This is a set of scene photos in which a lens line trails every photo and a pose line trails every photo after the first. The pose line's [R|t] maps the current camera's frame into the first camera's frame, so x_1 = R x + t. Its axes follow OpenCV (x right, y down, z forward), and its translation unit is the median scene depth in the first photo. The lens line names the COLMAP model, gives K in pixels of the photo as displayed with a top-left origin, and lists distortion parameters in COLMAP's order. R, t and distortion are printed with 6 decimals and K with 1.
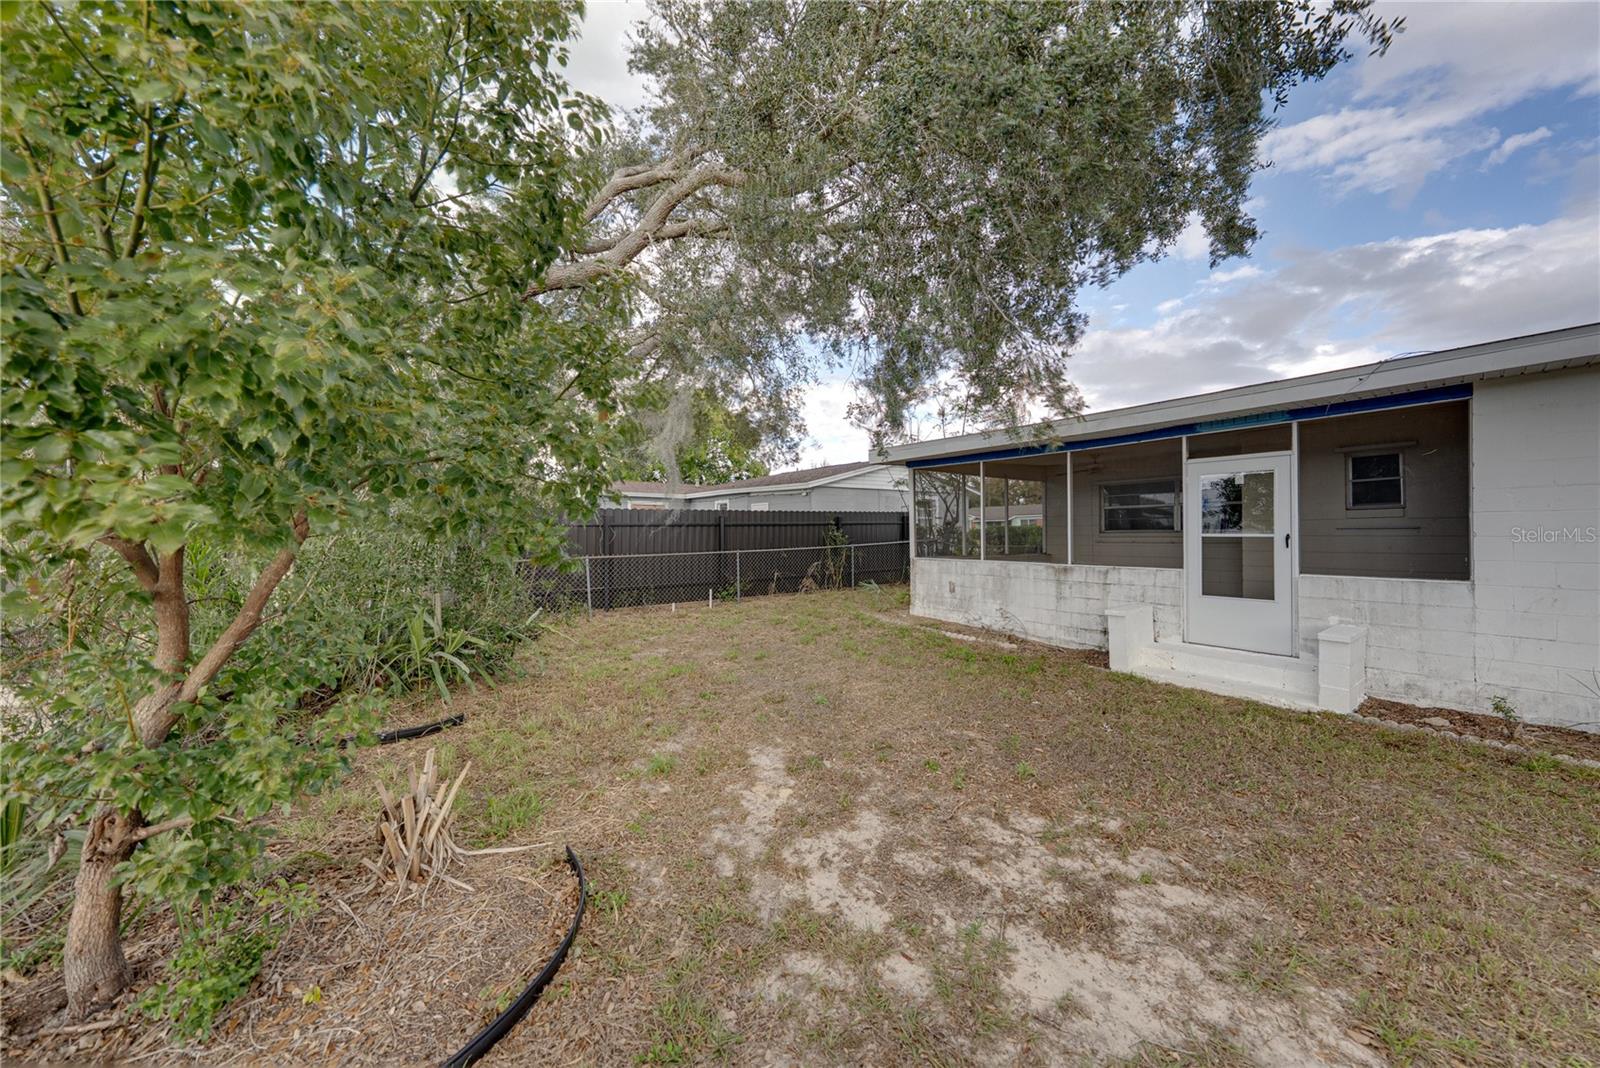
lens RADIAL K [[554.3, 0, 794.4], [0, 554.3, 525.3], [0, 0, 1]] dist [-0.005405, 0.001152]
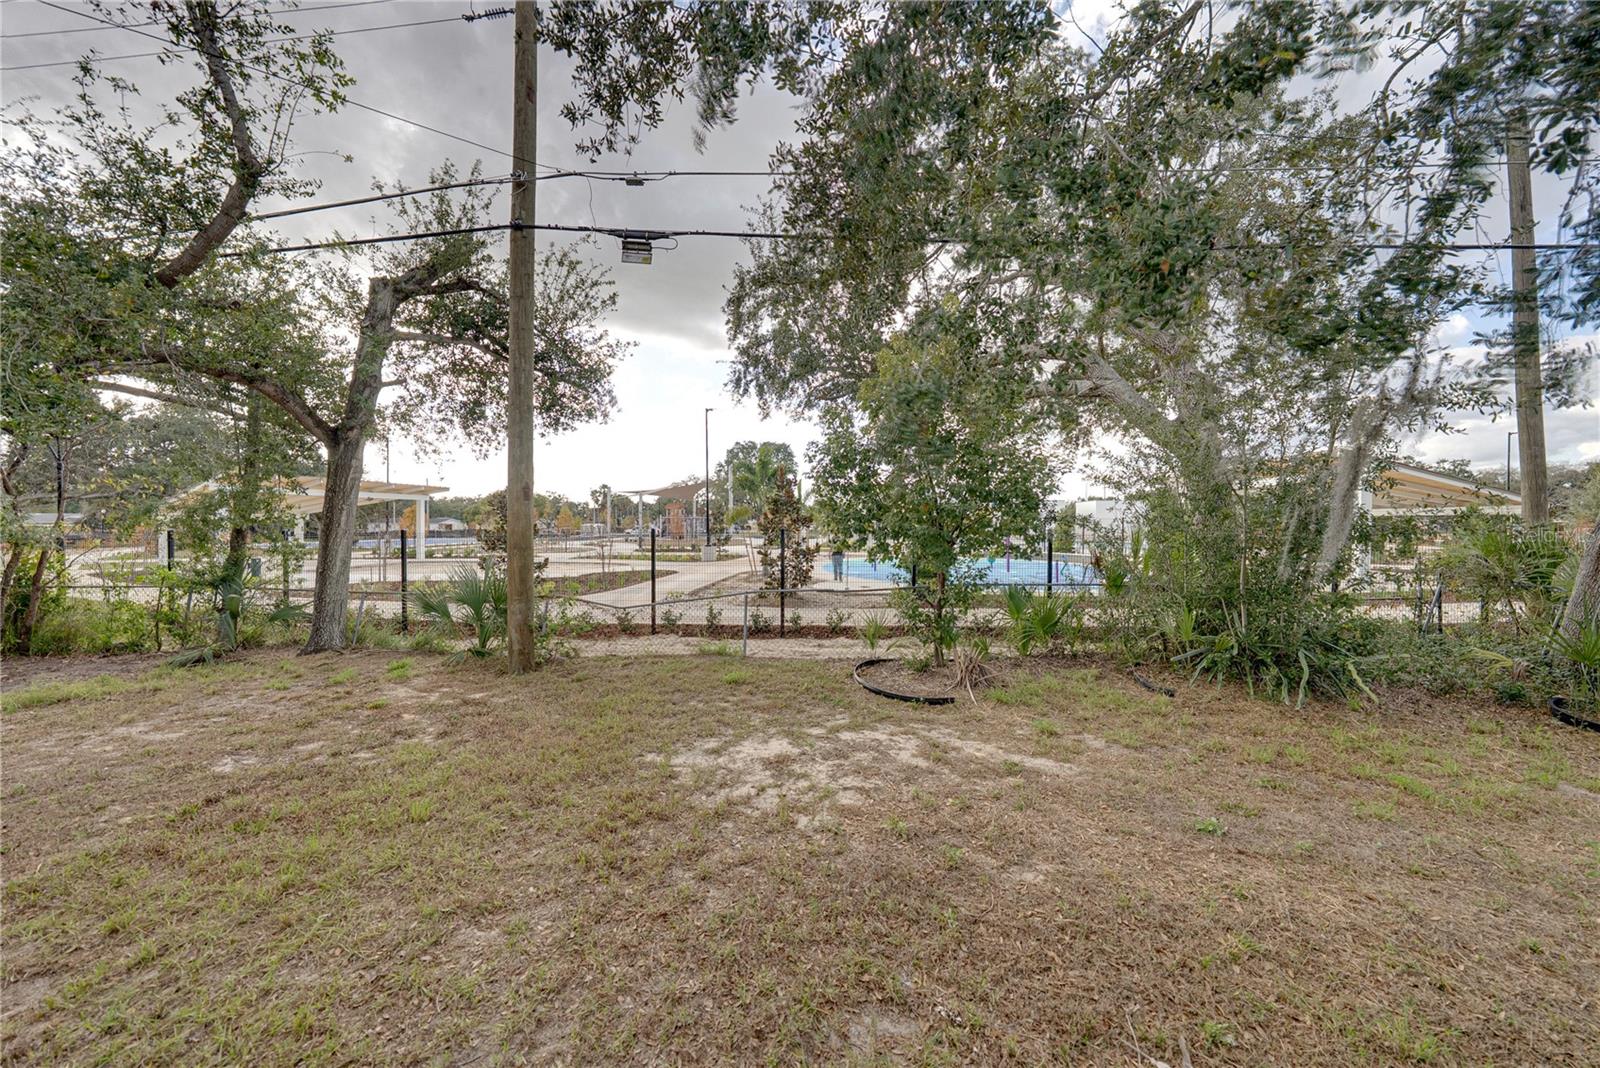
lens RADIAL K [[554.3, 0, 793.5], [0, 554.3, 532.2], [0, 0, 1]] dist [-0.005405, 0.001152]
pose [[-0.661754, 0.012248, -0.749621, 0.932961], [0.011396, 0.999915, 0.006277, -0.054167], [0.749635, -0.004389, -0.661837, 1.122677]]
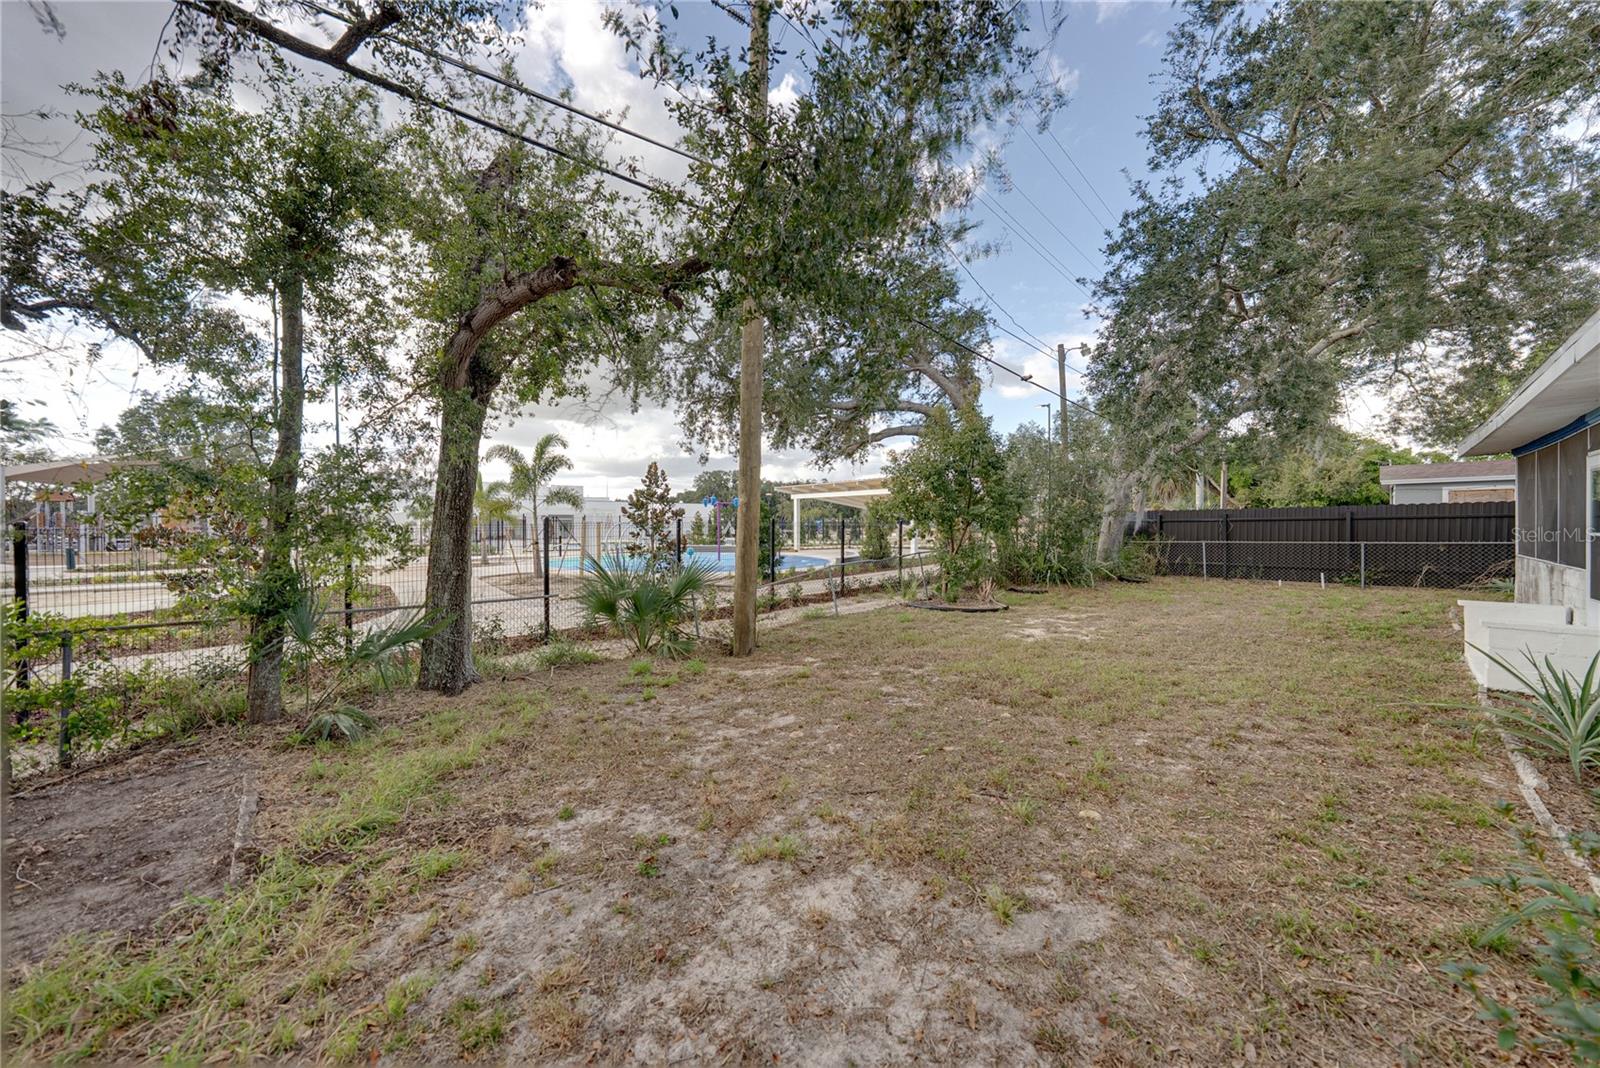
lens RADIAL K [[554.3, 0, 801.4], [0, 554.3, 533.0], [0, 0, 1]] dist [-0.005405, 0.001152]
pose [[0.111871, 0.015938, -0.993595, 1.996800], [0.021635, 0.999595, 0.018471, -0.037054], [0.993487, -0.023563, 0.111481, -0.555027]]
